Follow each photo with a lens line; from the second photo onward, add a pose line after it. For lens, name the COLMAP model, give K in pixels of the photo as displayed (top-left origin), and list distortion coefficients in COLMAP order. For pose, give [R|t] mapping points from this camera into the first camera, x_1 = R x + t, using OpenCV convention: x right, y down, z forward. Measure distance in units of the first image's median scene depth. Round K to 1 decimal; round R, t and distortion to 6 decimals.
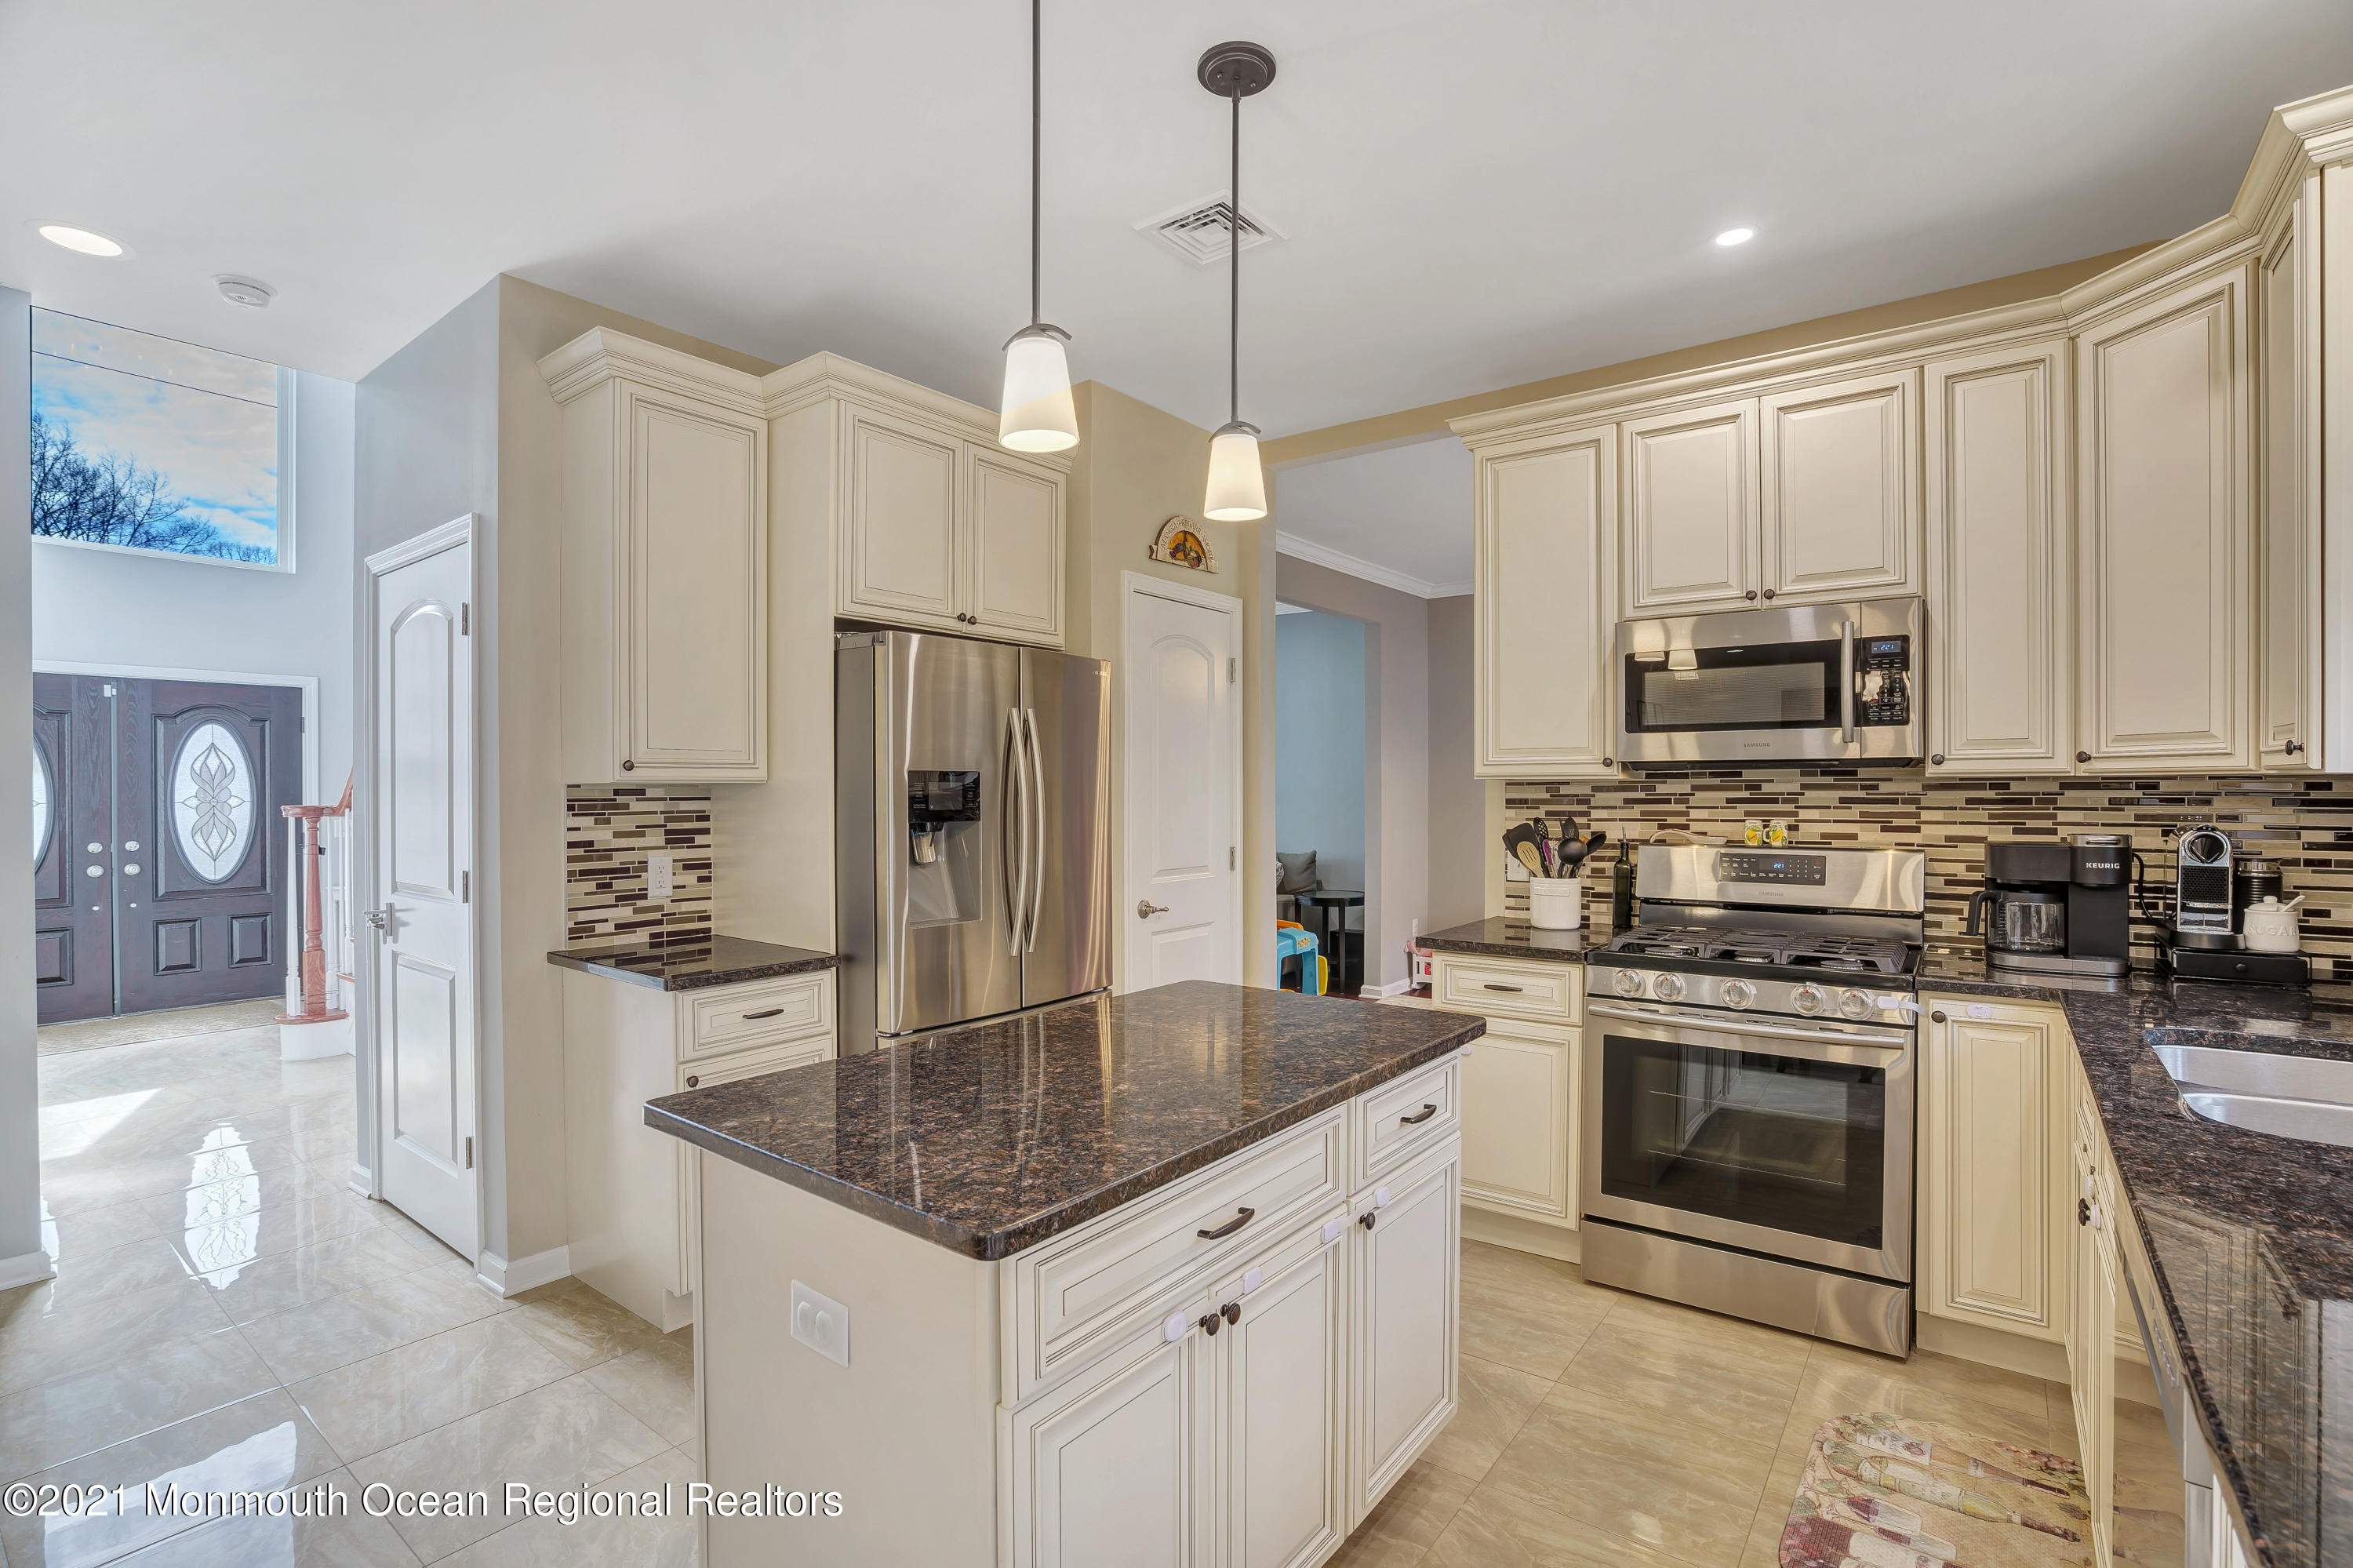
lens RADIAL K [[1095.4, 0, 1167.9], [0, 1095.4, 796.3], [0, 0, 1]] dist [-0.022603, 0.001179]
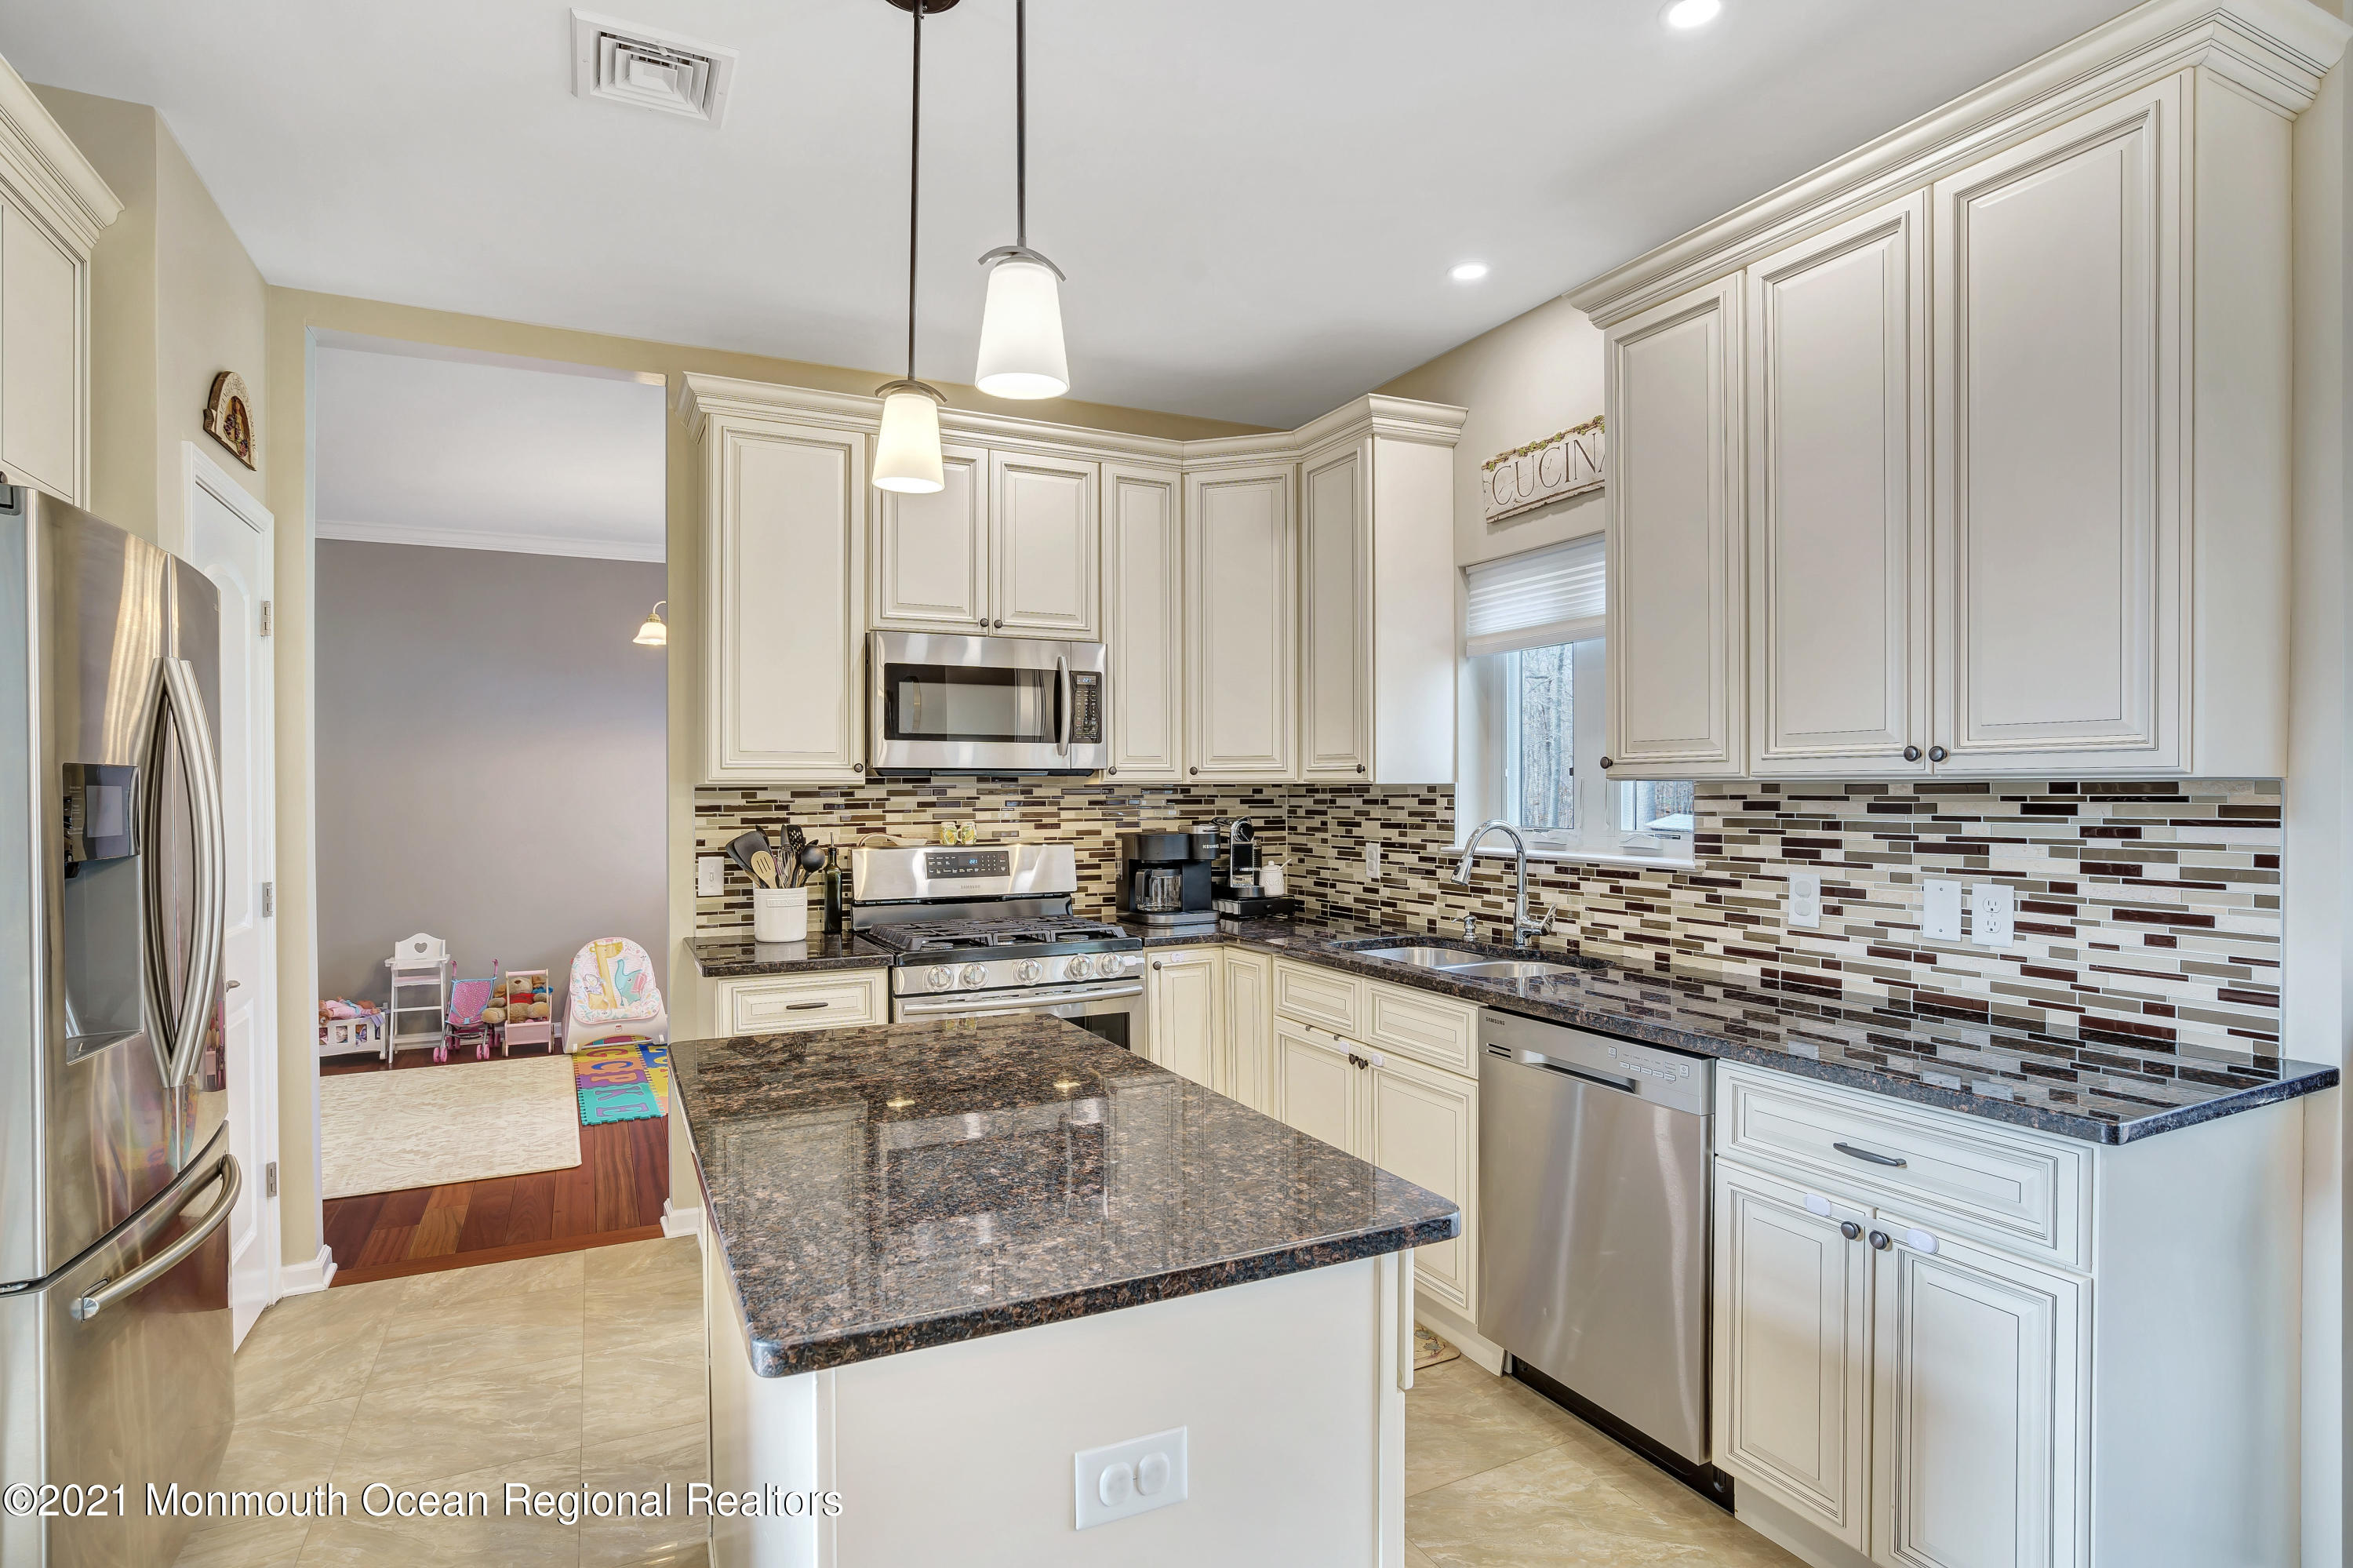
lens RADIAL K [[1200.3, 0, 1176.5], [0, 1200.3, 784.0], [0, 0, 1]] dist [-0.014273, 0.000471]
pose [[0.445600, 0.006722, 0.895207, -0.479977], [0.010353, 0.999866, -0.012662, 0.001088], [-0.895172, 0.014911, 0.445471, 0.263681]]
